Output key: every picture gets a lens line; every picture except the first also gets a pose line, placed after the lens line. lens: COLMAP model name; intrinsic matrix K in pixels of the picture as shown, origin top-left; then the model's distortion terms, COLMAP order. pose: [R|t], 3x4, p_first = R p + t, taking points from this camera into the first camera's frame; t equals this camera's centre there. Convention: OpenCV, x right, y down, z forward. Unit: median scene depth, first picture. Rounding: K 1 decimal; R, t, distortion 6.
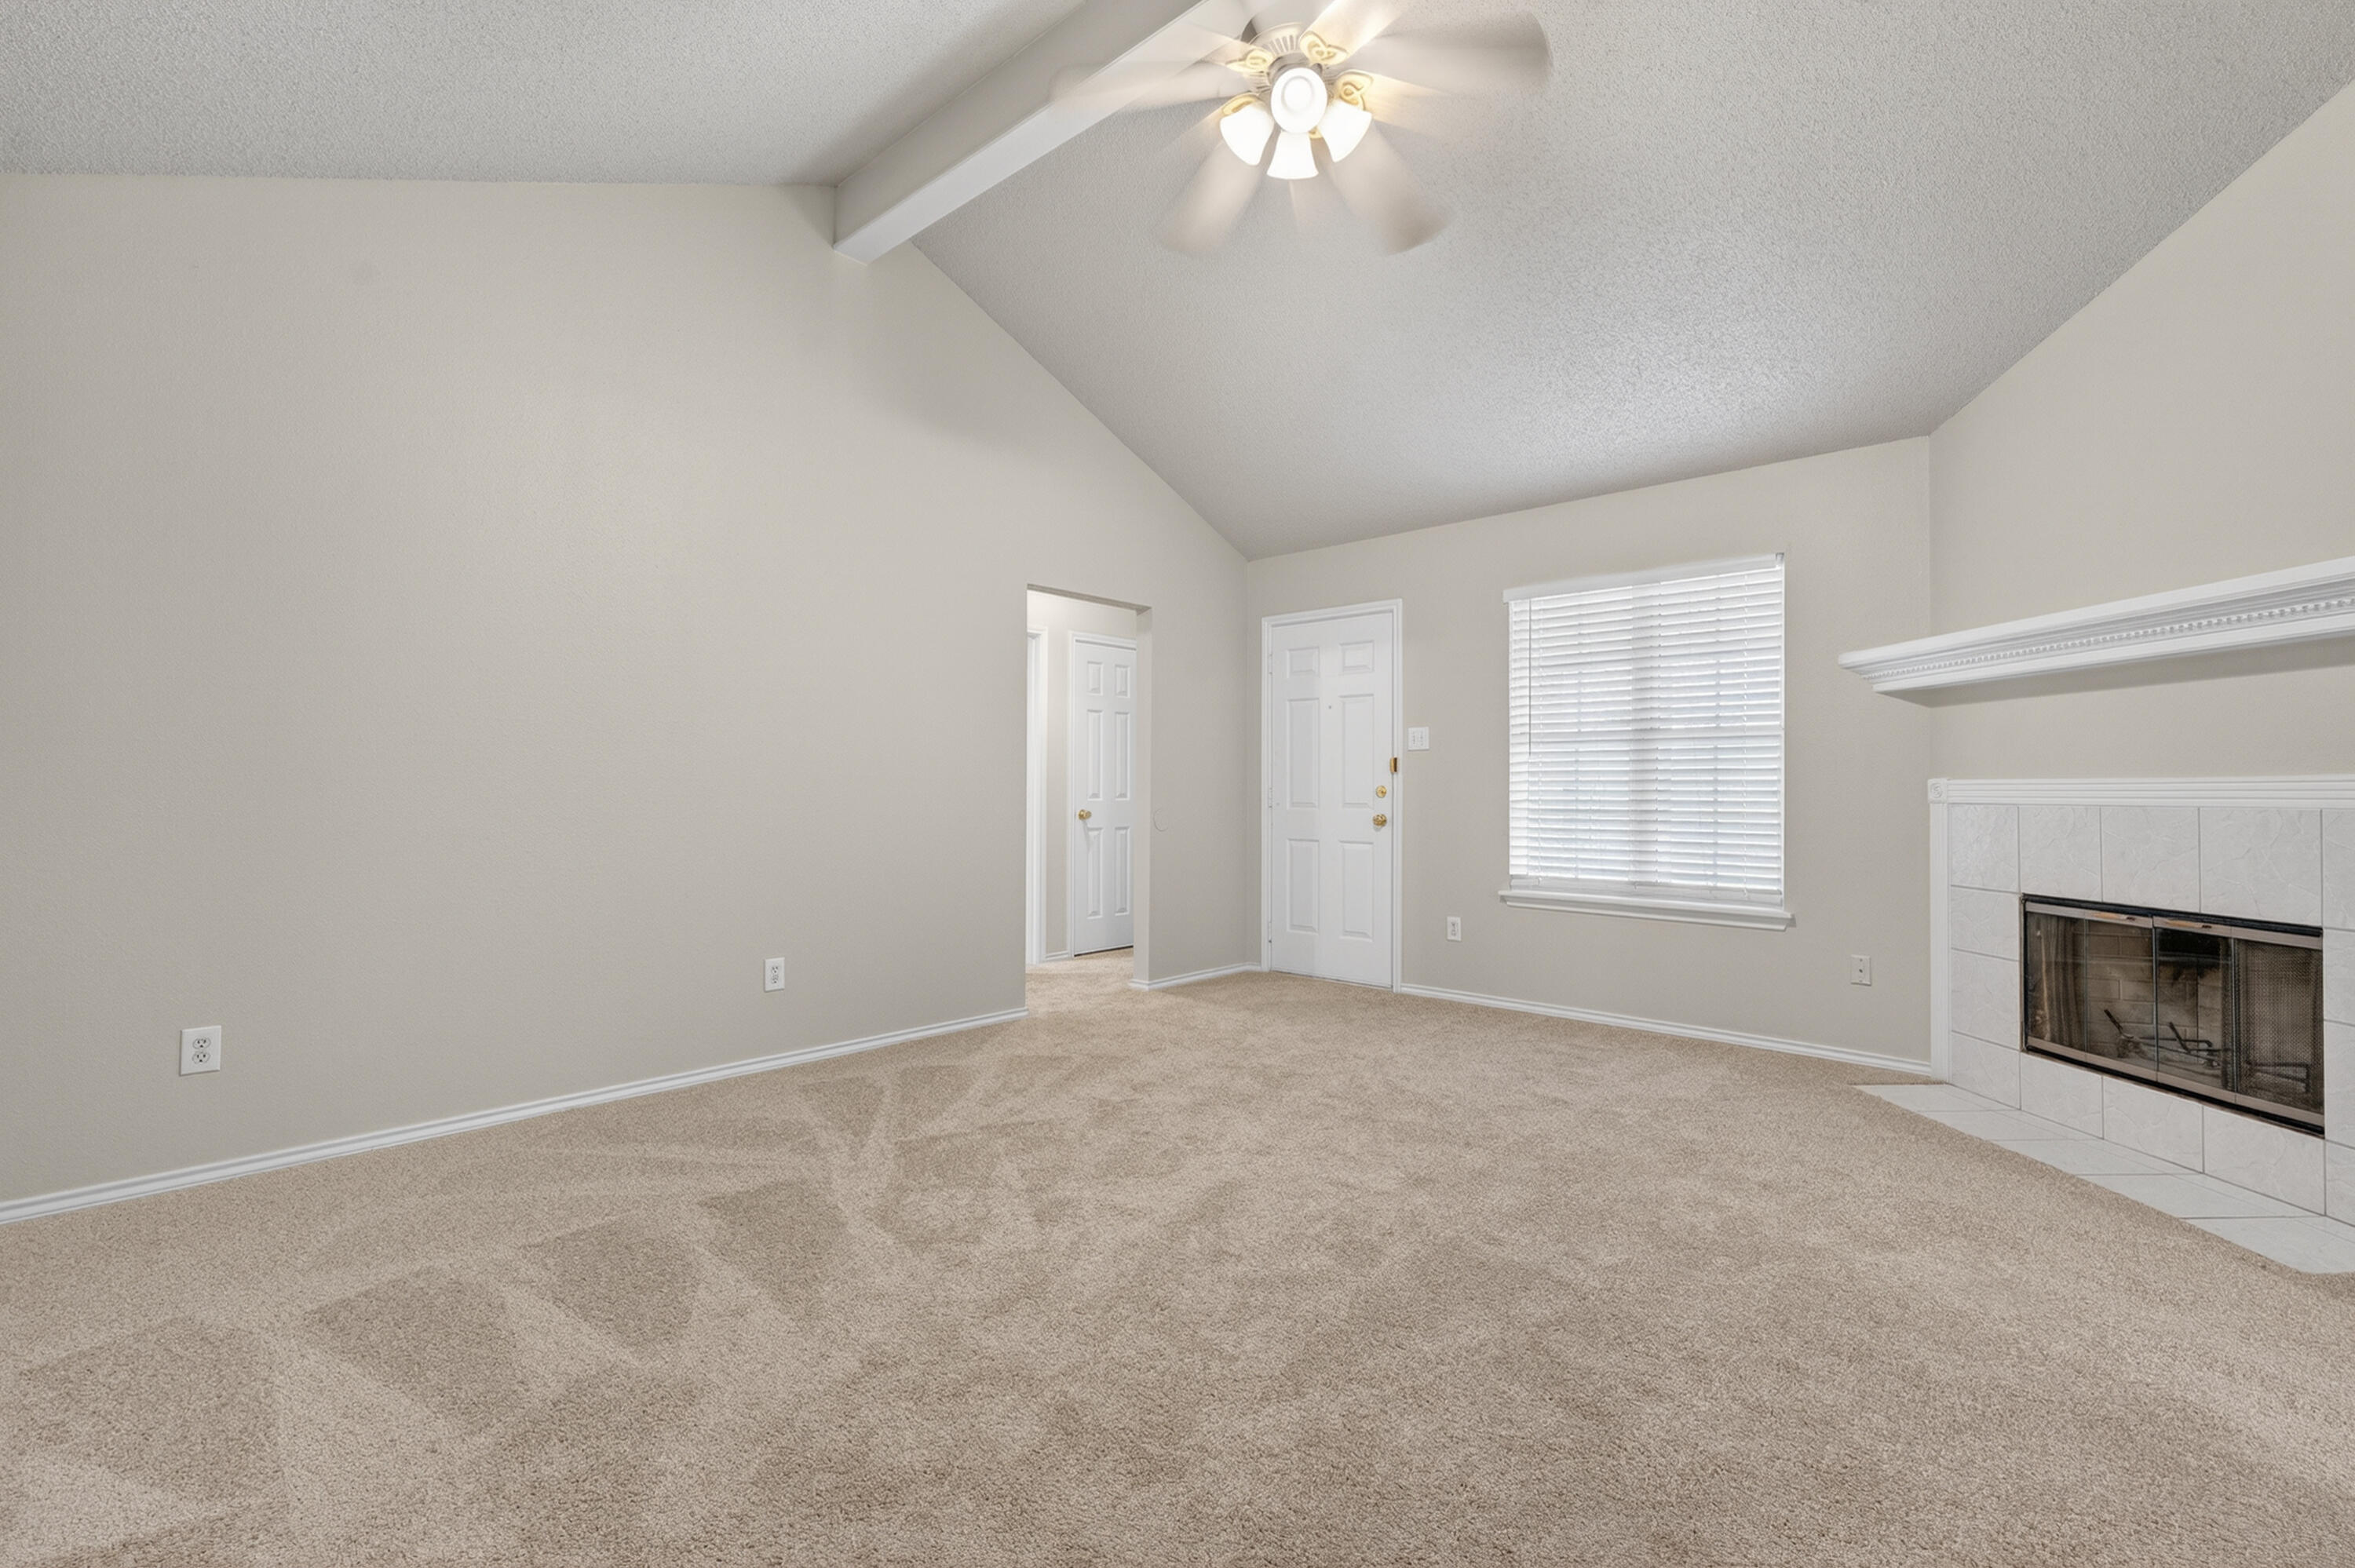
lens RADIAL K [[1054.4, 0, 1192.4], [0, 1054.4, 798.8], [0, 0, 1]] dist [0.000458, -0.000533]
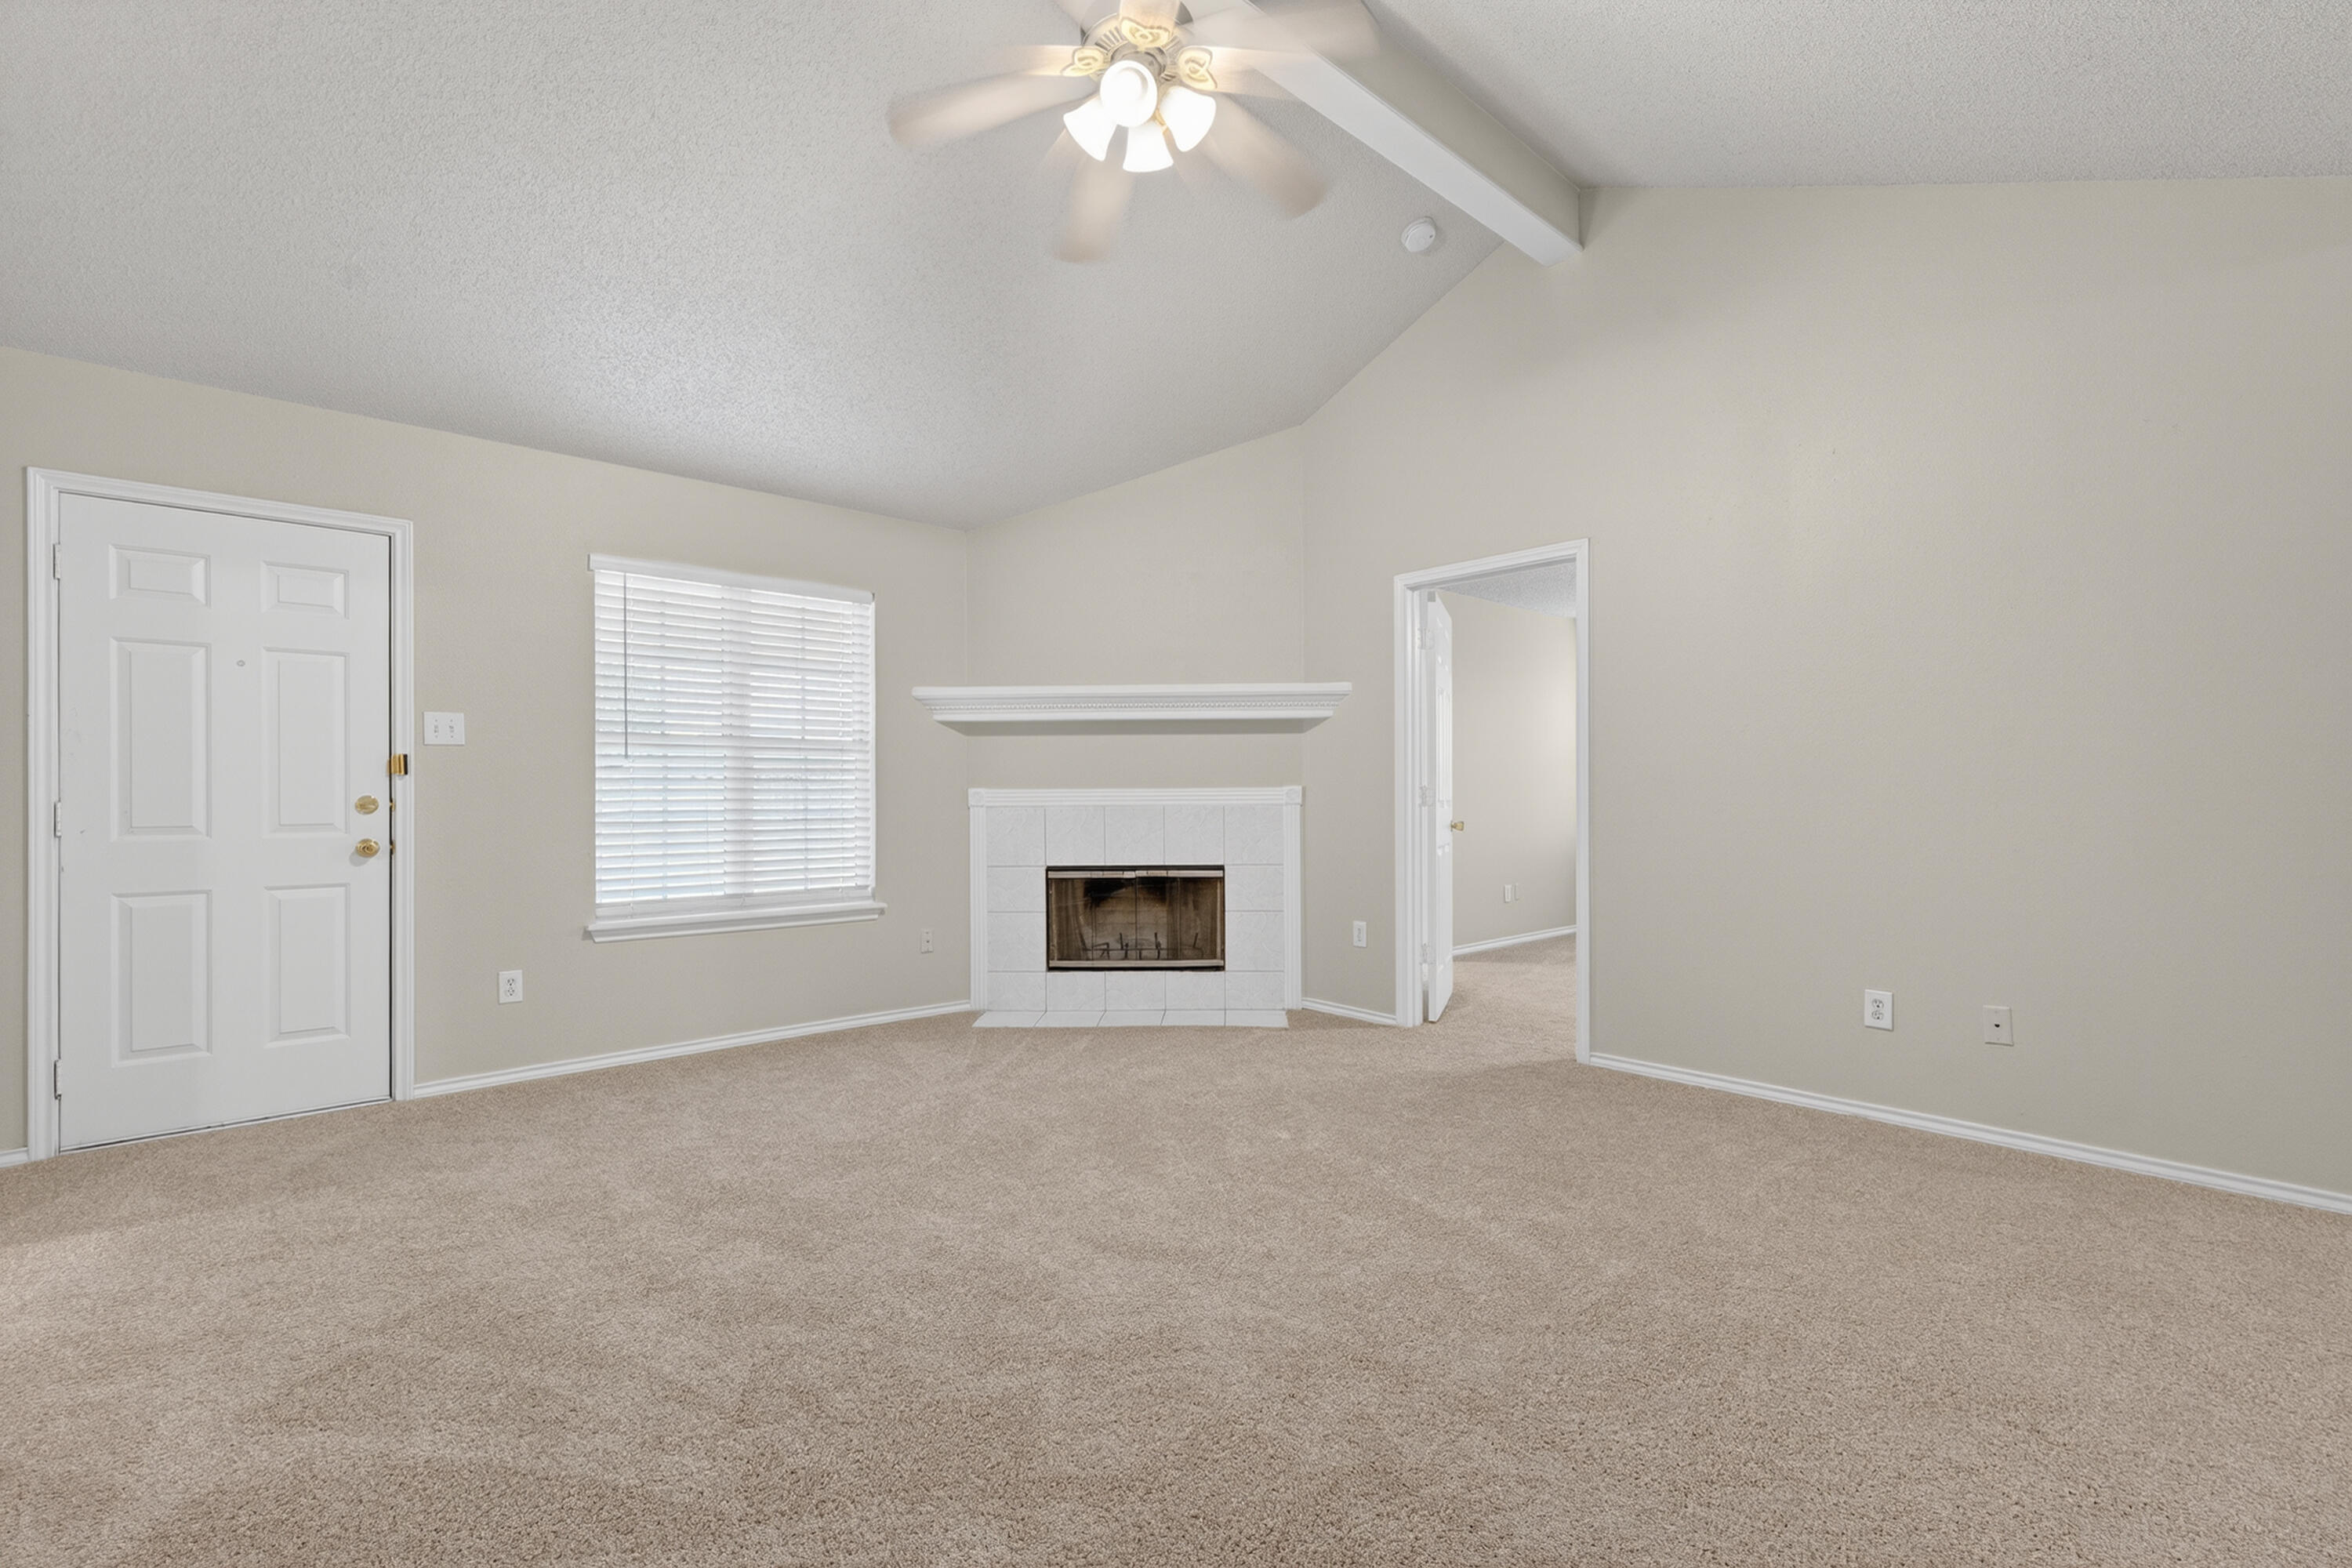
lens RADIAL K [[1053.2, 0, 1190.9], [0, 1053.2, 798.8], [0, 0, 1]] dist [0.000458, -0.000533]
pose [[0.068081, -0.005599, 0.997664, -0.577537], [0.013162, 0.999902, 0.004714, -0.008699], [-0.997593, 0.012810, 0.068148, 0.580956]]
